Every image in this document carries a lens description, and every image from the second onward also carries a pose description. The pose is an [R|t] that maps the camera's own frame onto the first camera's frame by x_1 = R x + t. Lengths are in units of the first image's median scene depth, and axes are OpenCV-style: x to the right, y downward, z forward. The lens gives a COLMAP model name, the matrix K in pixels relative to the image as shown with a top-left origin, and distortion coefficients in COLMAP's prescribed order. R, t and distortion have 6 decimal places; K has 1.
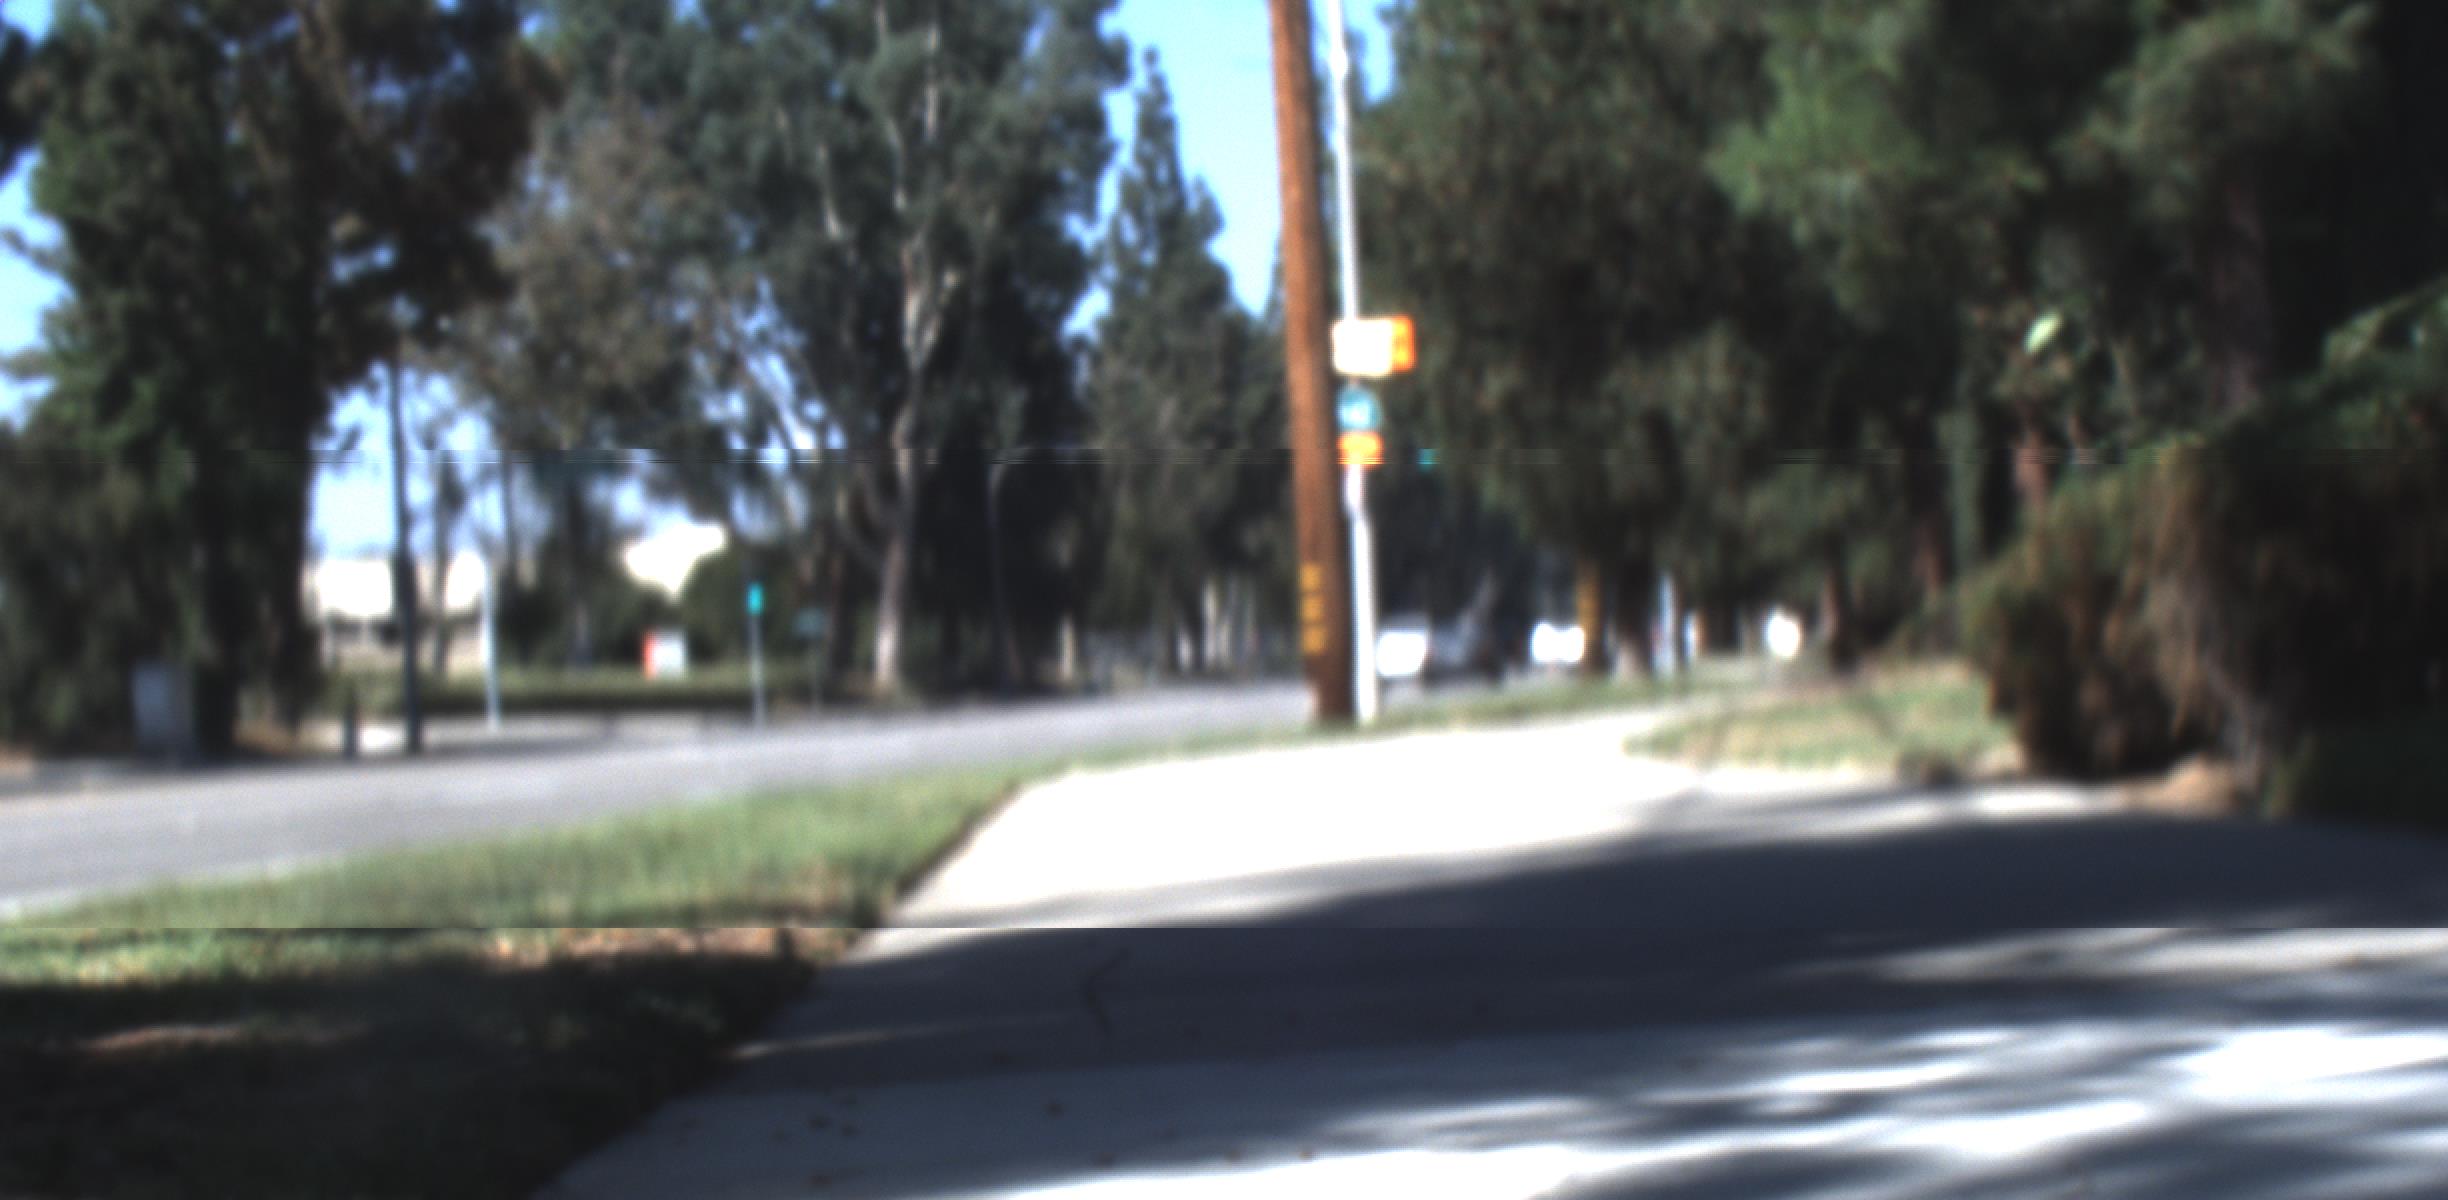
lens RADIAL K [[5744.4, 0, 1229.8], [0, 5744.4, 757.2], [0, 0, 1]] dist [0.058827, 0.450150]
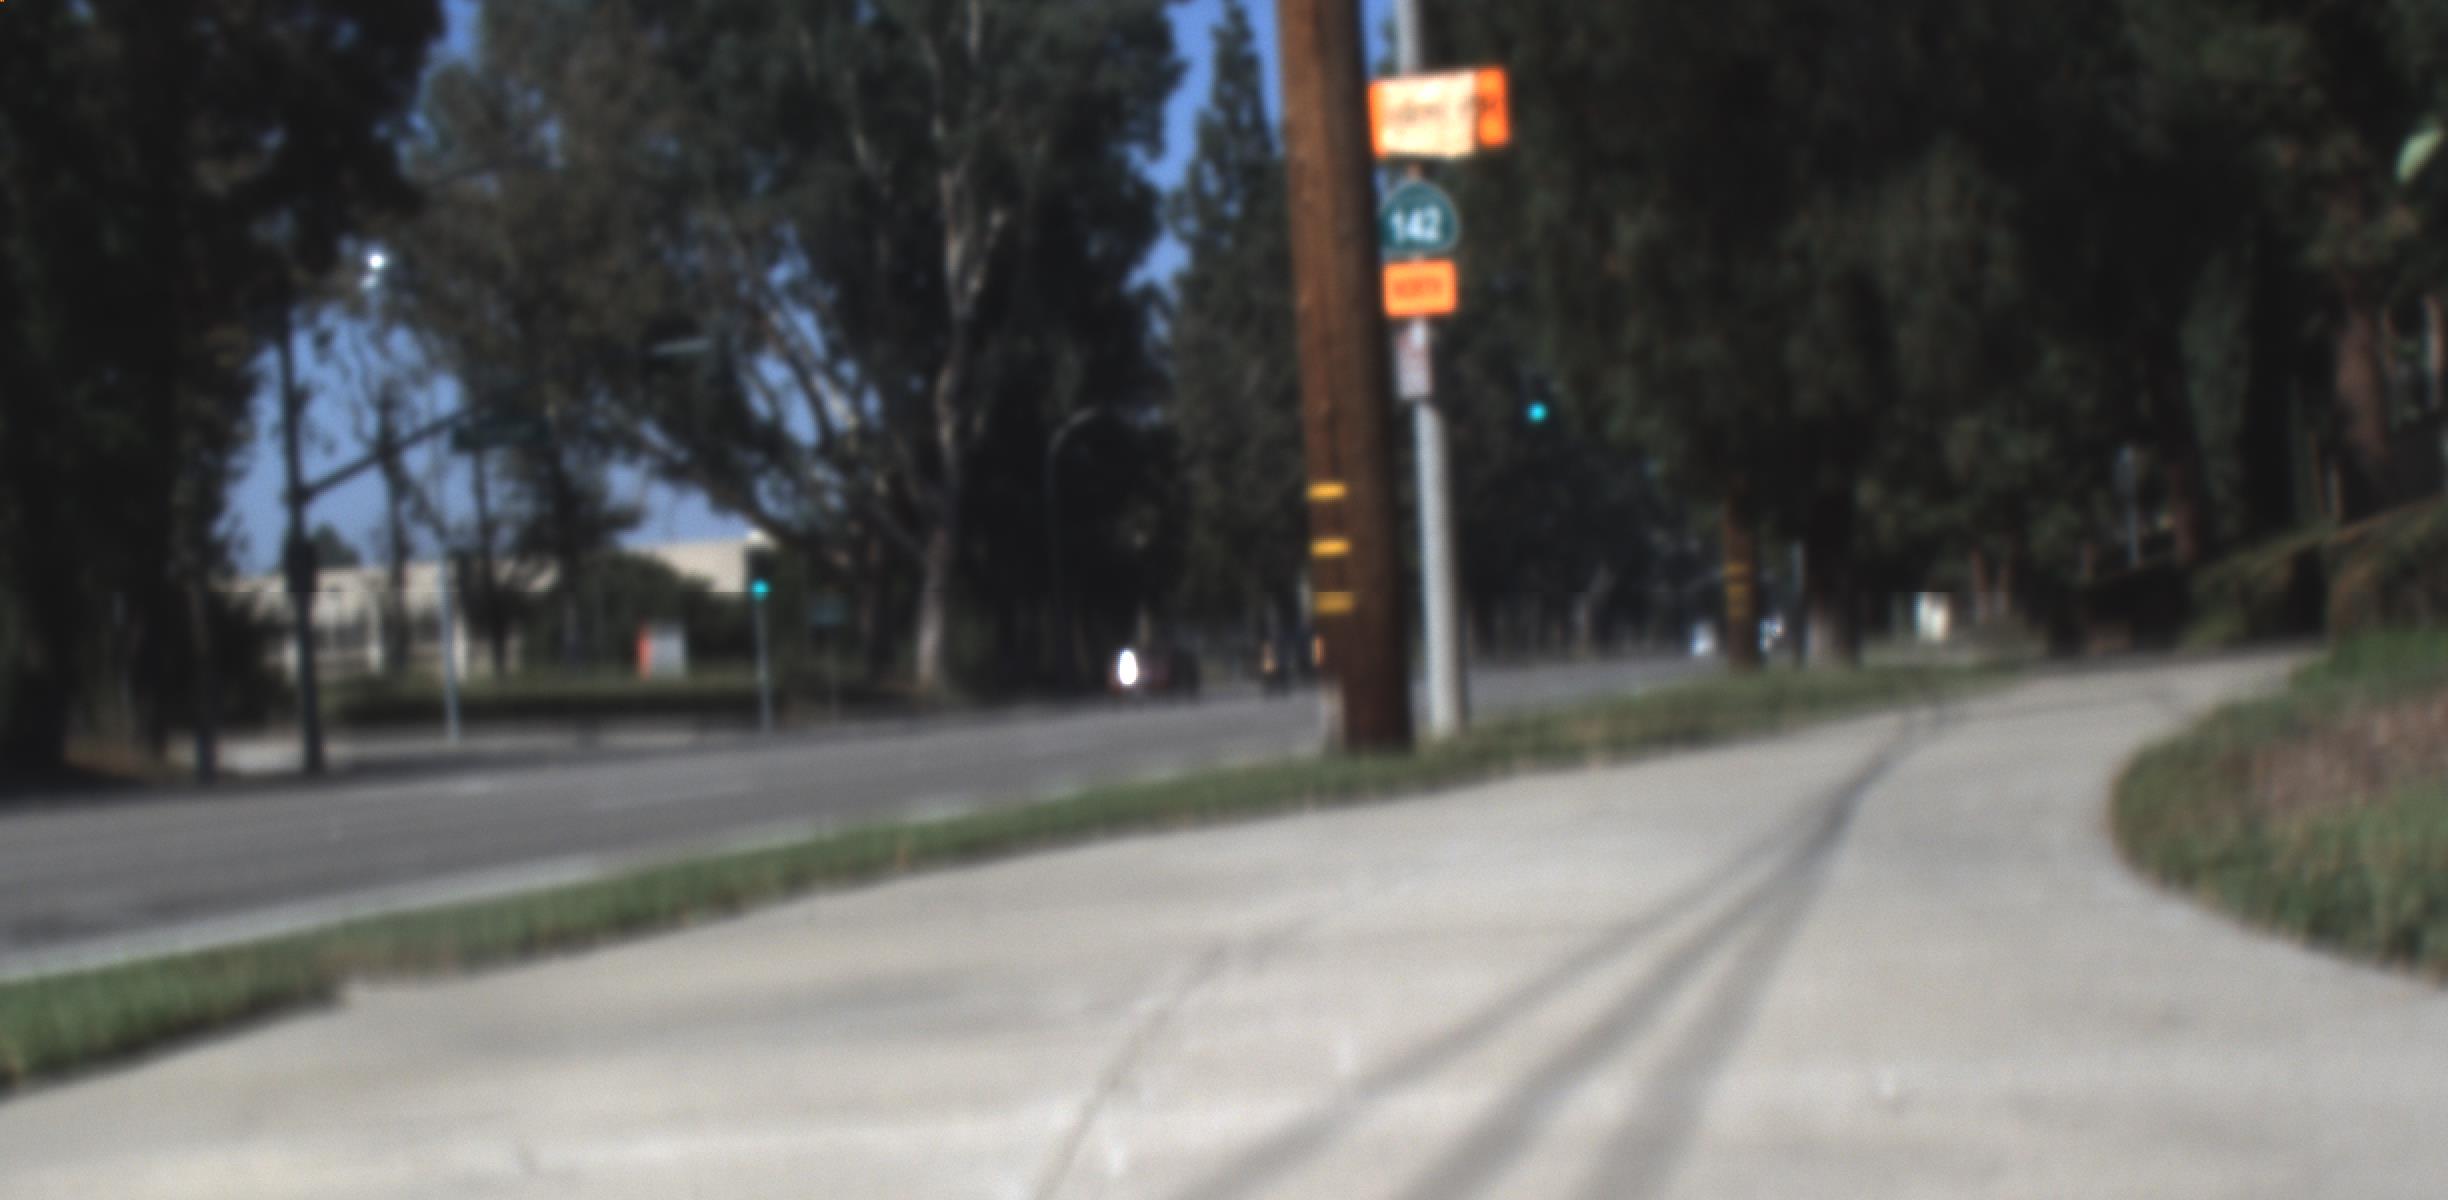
lens RADIAL K [[5766.8, 0, 1257.8], [0, 5766.8, 601.2], [0, 0, 1]] dist [-0.009818, 0.017515]
pose [[0.999819, -0.012058, -0.014747, 0.004094], [0.011683, 0.999613, -0.025262, -0.001285], [0.015046, 0.025085, 0.999572, 0.117066]]
